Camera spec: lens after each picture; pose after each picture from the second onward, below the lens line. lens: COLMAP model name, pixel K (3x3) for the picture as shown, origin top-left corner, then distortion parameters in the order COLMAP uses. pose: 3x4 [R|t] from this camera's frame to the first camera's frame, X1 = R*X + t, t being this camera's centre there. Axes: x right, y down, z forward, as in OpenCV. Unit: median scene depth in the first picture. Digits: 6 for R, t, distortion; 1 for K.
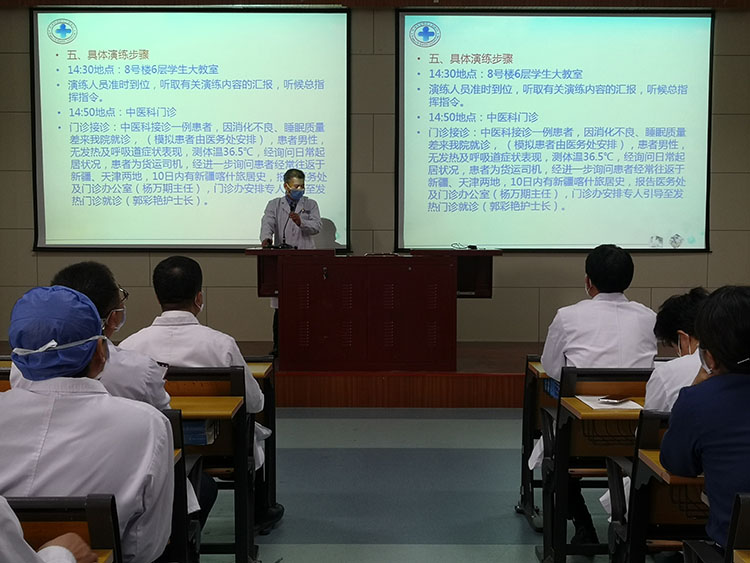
lens RADIAL K [[916.7, 0, 375.0], [0, 916.7, 281.5], [0, 0, 1]] dist [-0.027549, -0.049896]
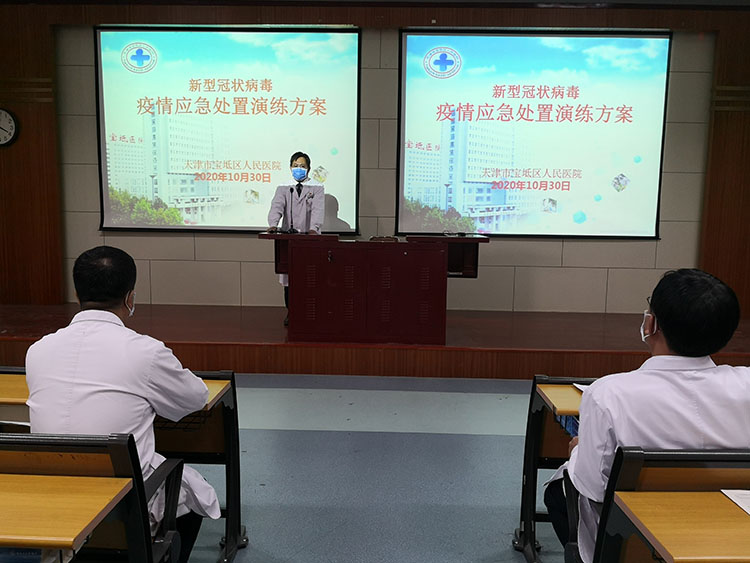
lens RADIAL K [[640.3, 0, 375.0], [0, 640.3, 281.5], [0, 0, 1]] dist [-0.004274, 0.009445]
pose [[0.999690, 0.015179, -0.019716, 0.015227], [-0.014277, 0.998880, 0.045102, -0.011749], [0.020379, -0.044806, 0.998788, 0.194158]]
